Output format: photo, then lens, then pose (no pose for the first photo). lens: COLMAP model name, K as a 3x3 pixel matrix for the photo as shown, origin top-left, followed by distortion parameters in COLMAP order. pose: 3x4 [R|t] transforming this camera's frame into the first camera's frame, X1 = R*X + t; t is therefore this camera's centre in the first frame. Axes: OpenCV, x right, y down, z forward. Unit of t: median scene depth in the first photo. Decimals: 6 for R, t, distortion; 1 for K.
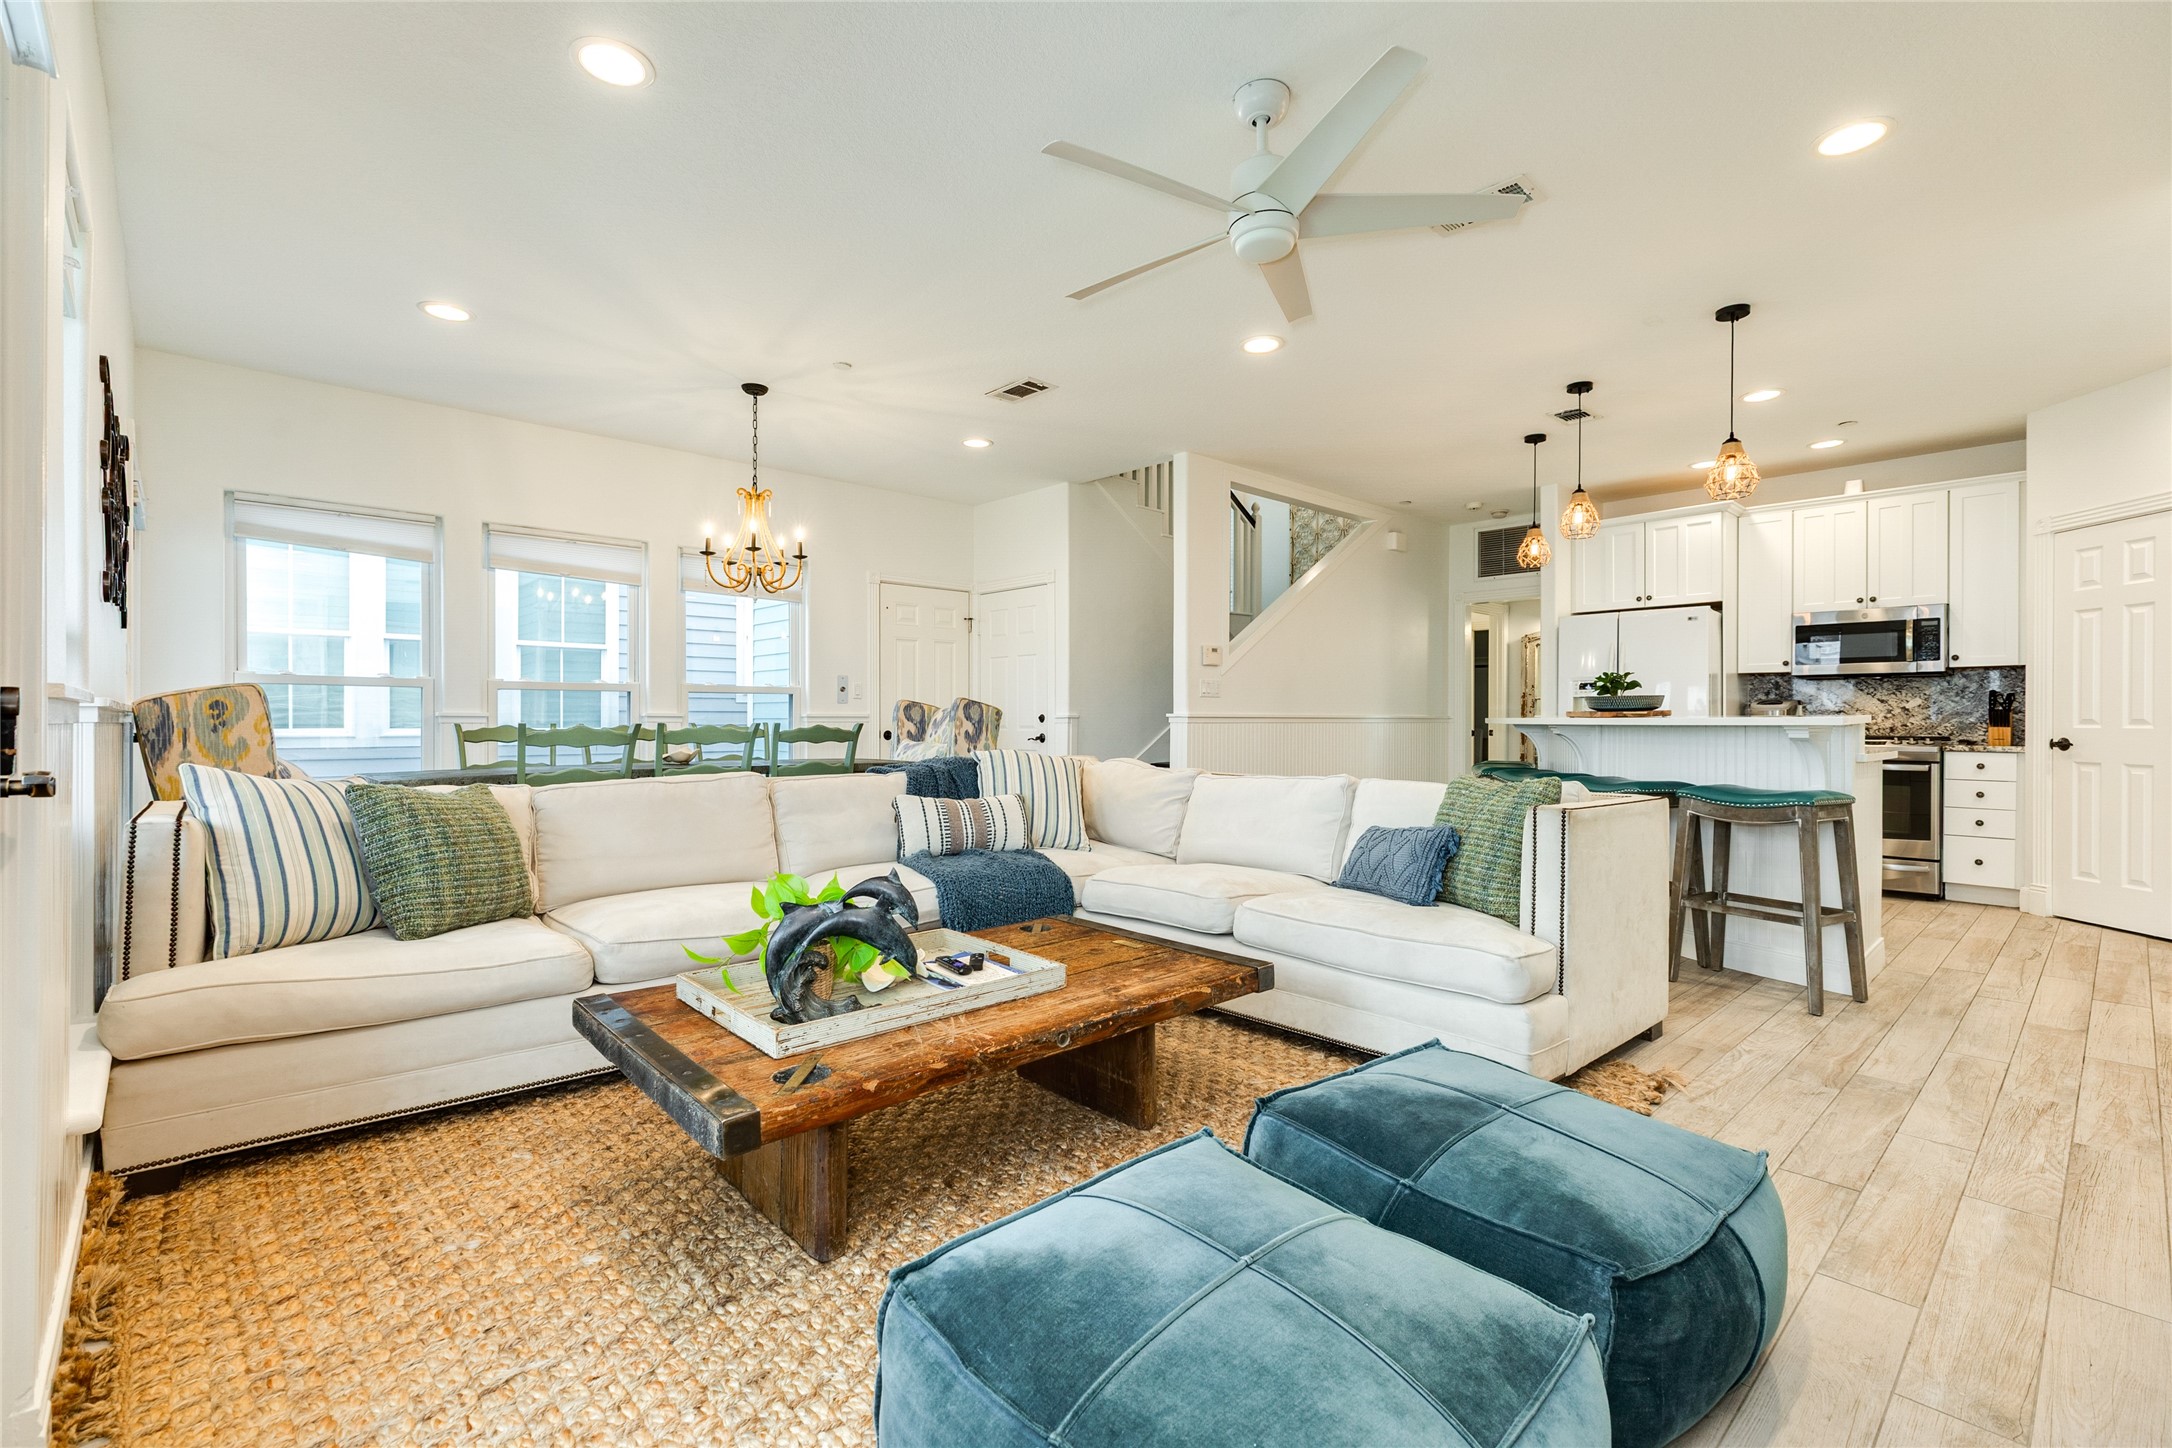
lens RADIAL K [[960.6, 0, 1079.1], [0, 960.6, 720.5], [0, 0, 1]] dist [0.002912, 0.000481]
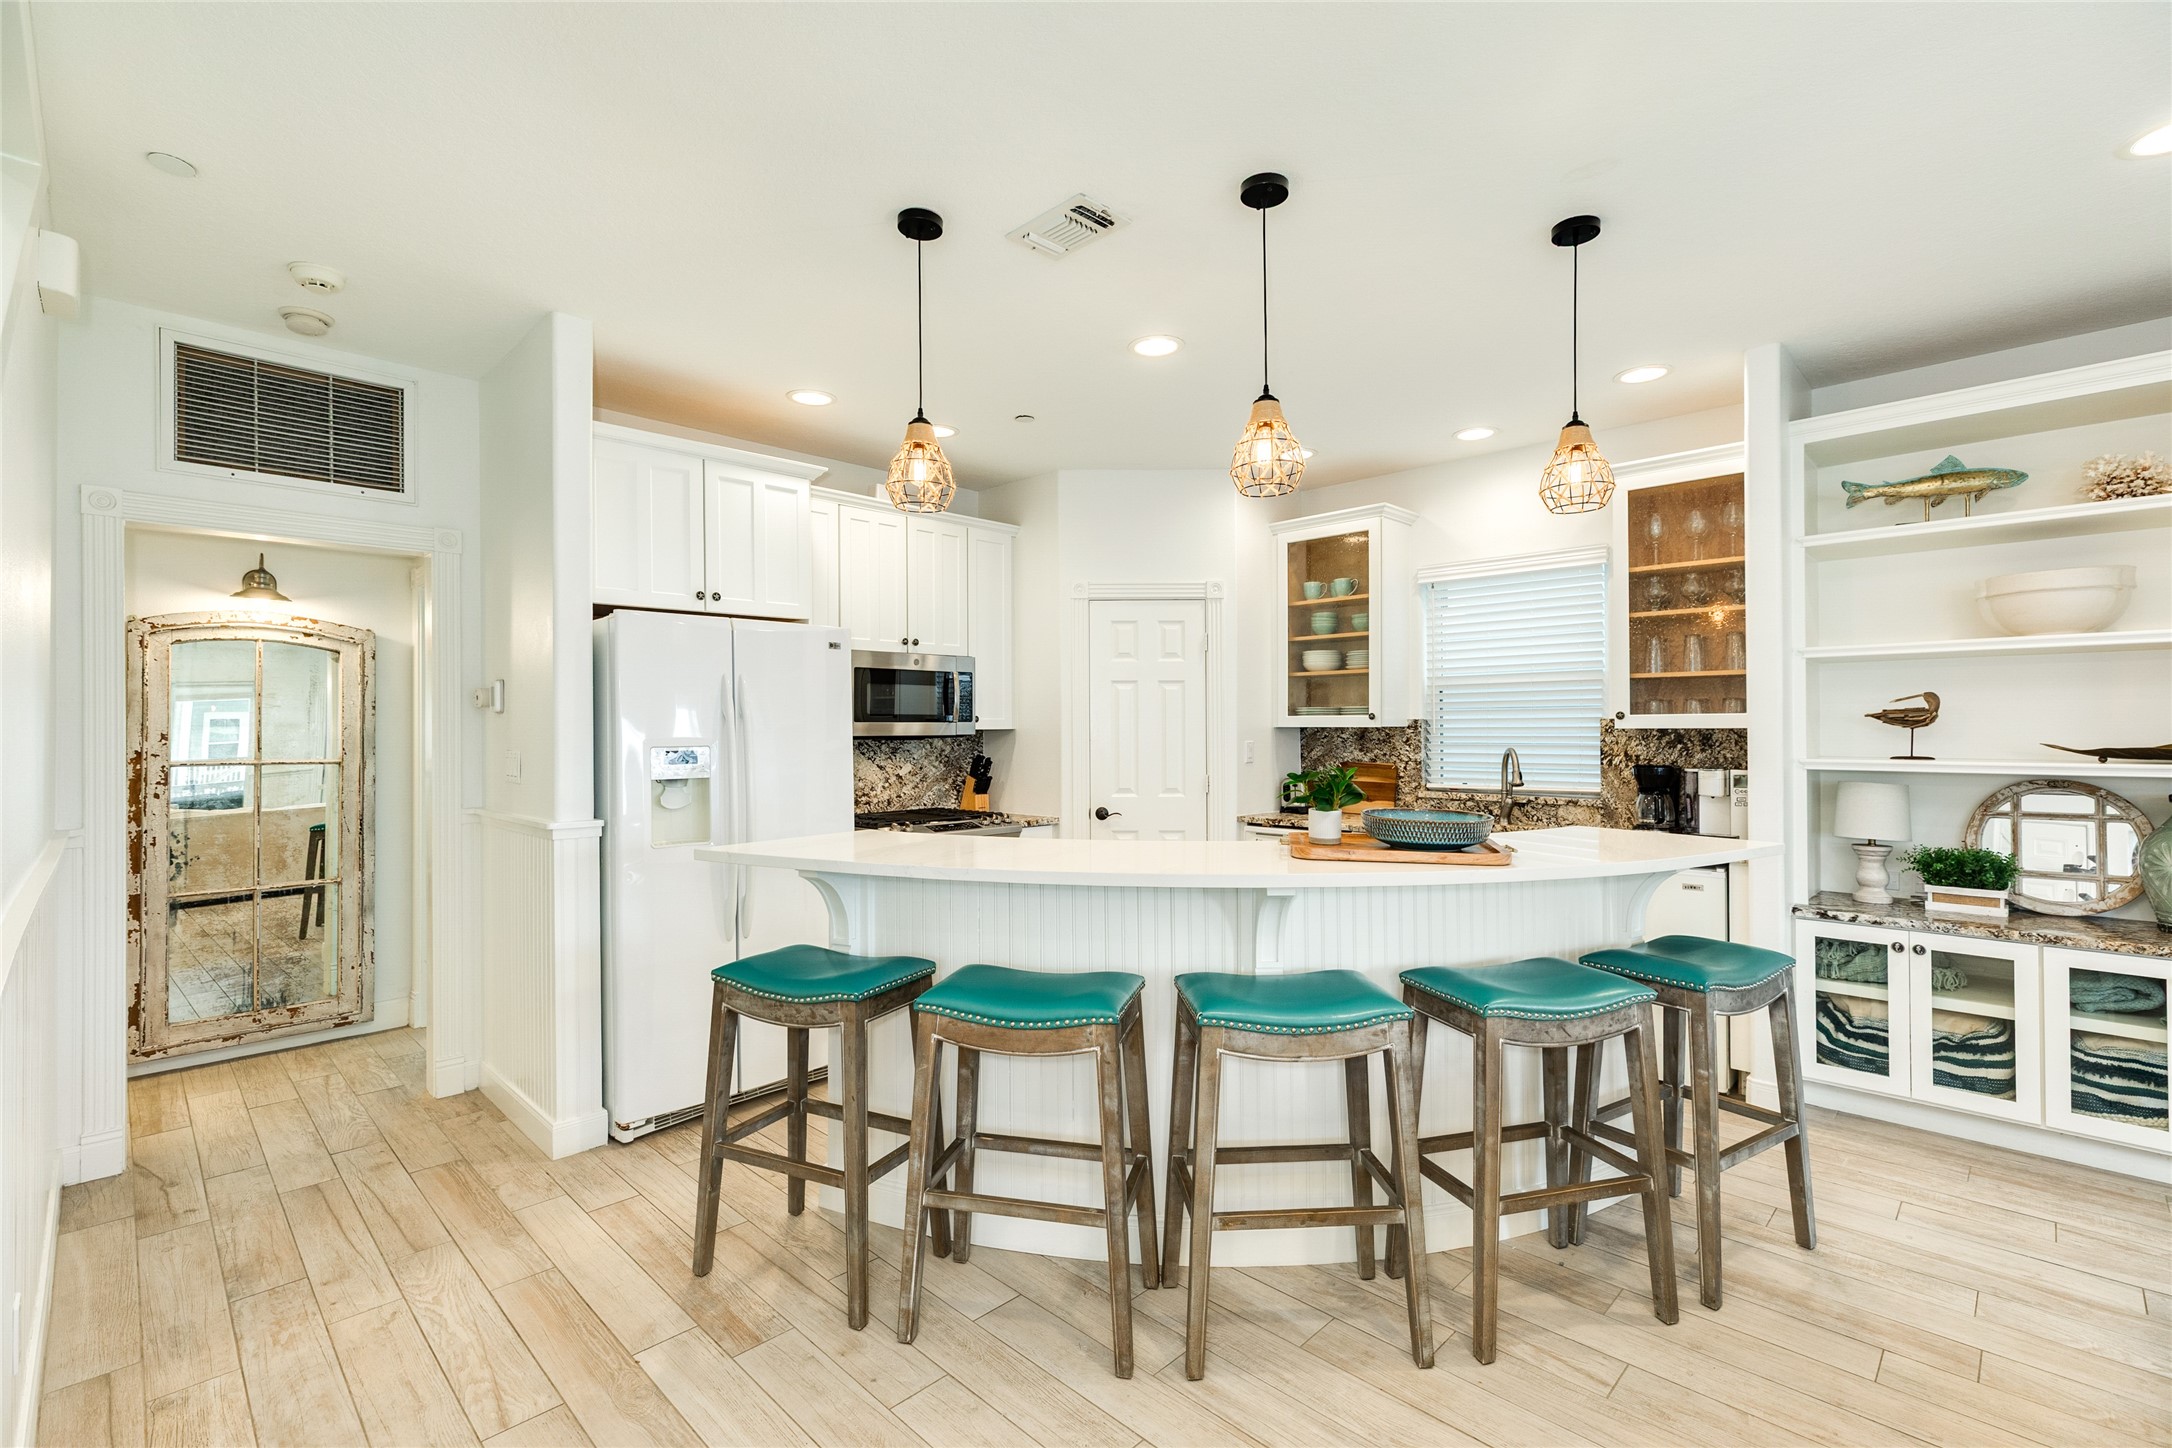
lens RADIAL K [[960.6, 0, 1087.0], [0, 960.6, 716.3], [0, 0, 1]] dist [0.002912, 0.000481]
pose [[-0.054709, 0.005940, 0.998485, 0.028180], [0.006201, 0.999965, -0.005609, -0.062029], [-0.998483, 0.005884, -0.054744, 0.943912]]
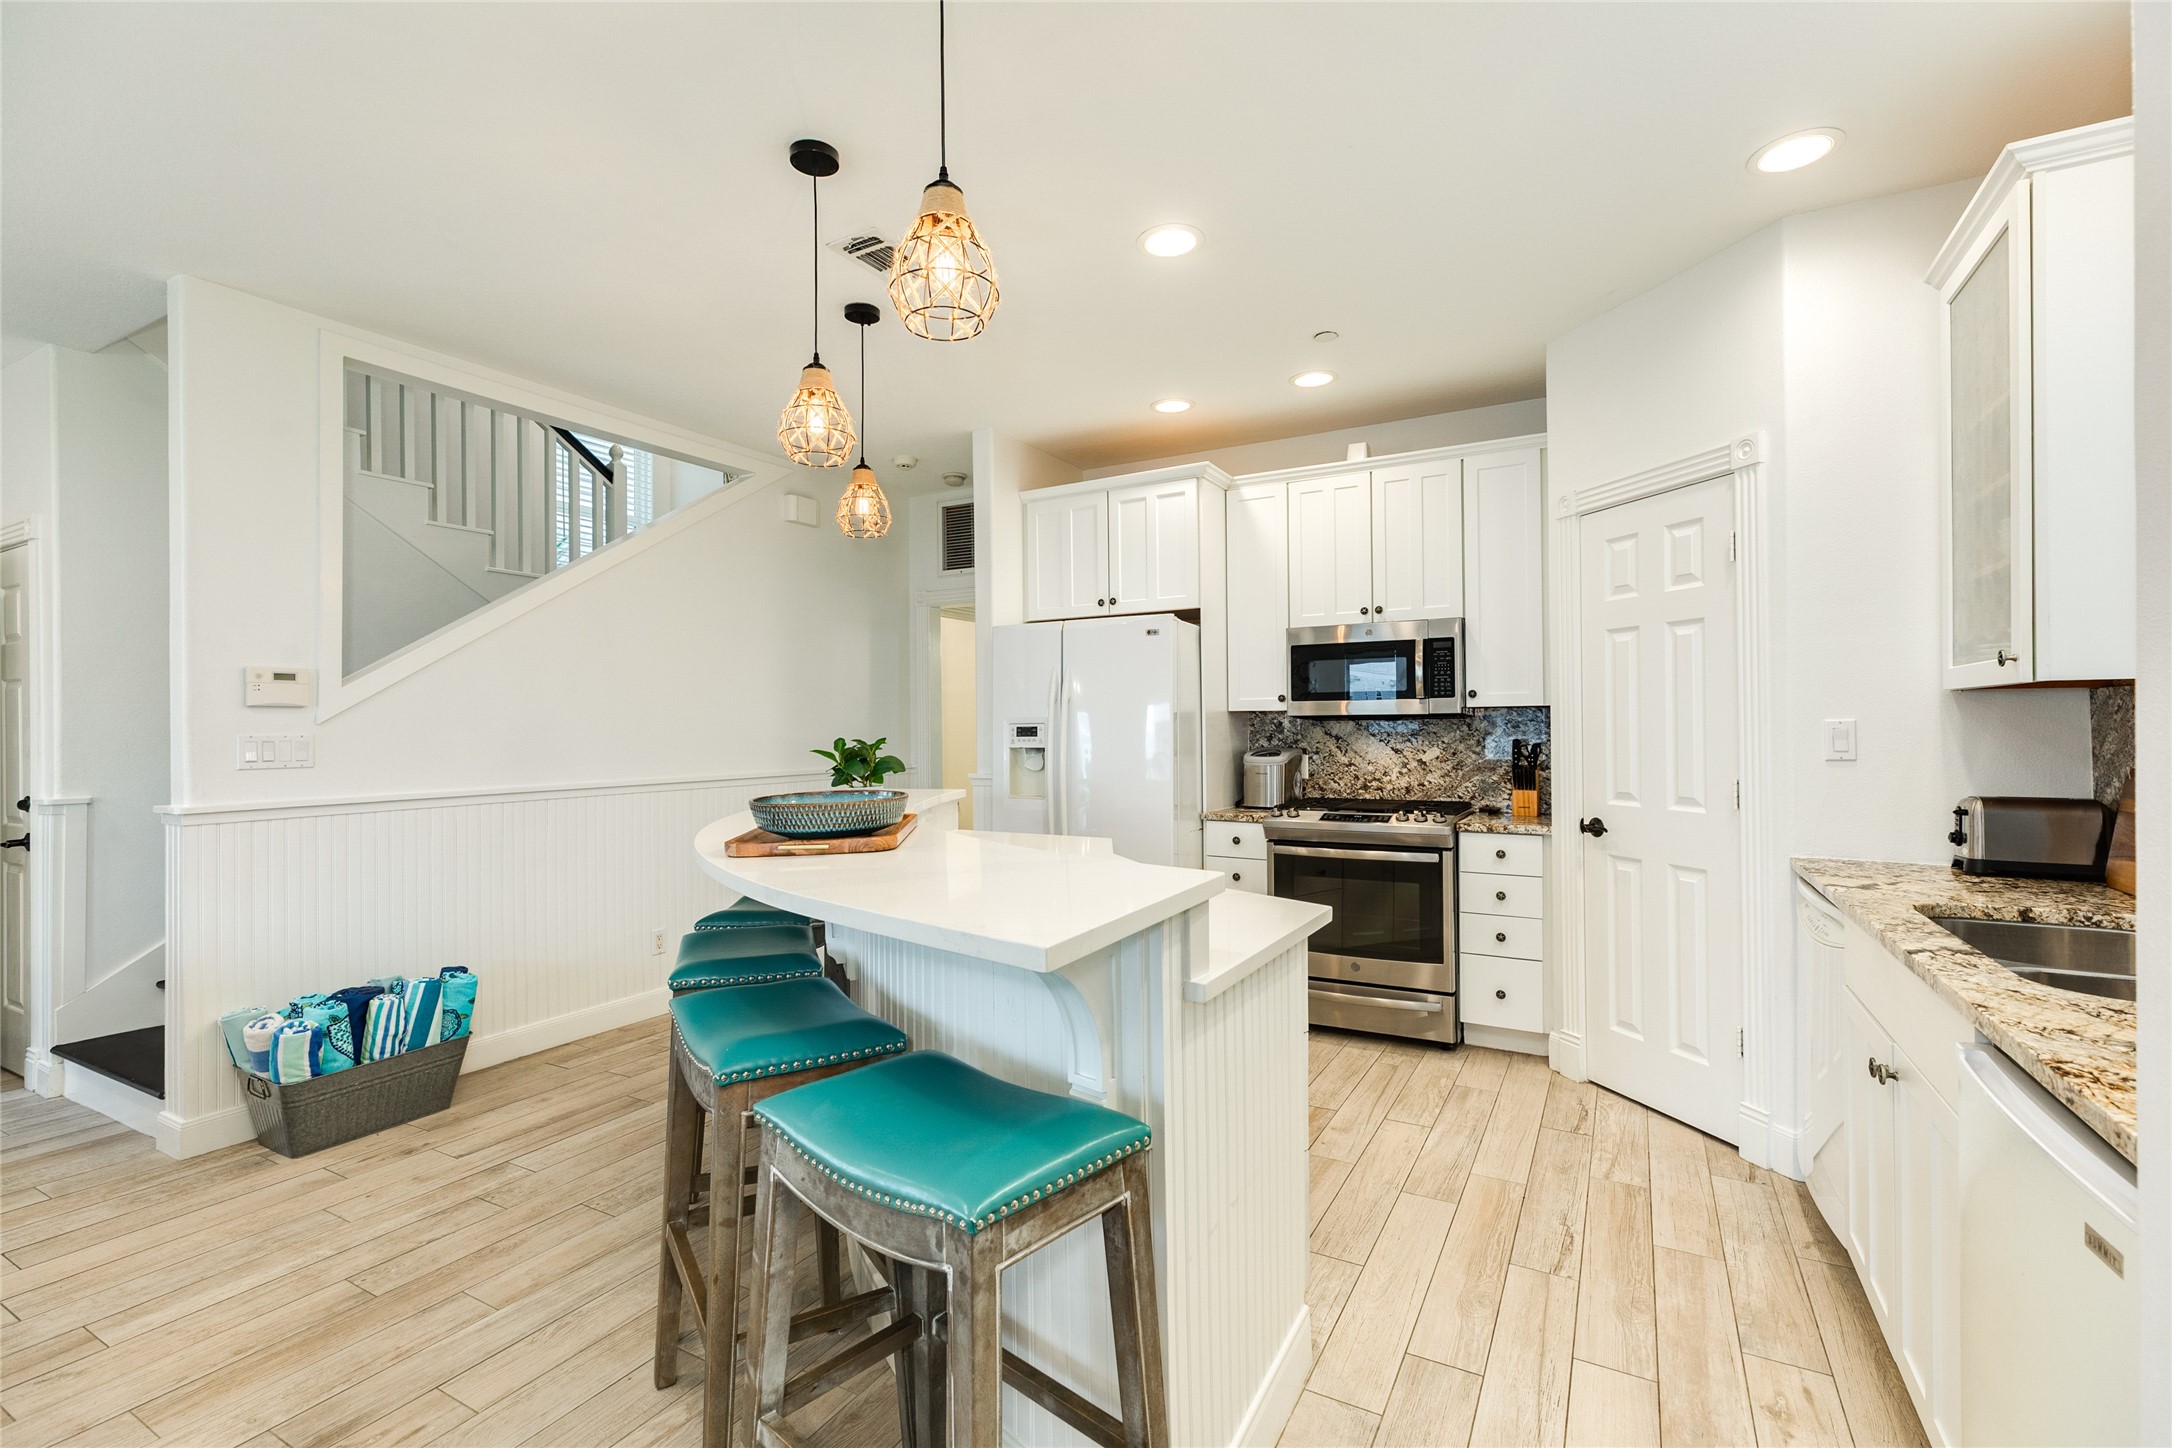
lens RADIAL K [[960.6, 0, 1079.5], [0, 960.6, 723.5], [0, 0, 1]] dist [0.002912, 0.000481]
pose [[0.952958, -0.011250, 0.302892, 0.419574], [0.013292, 0.999901, -0.004682, -0.043918], [-0.302809, 0.008487, 0.953013, 0.414002]]
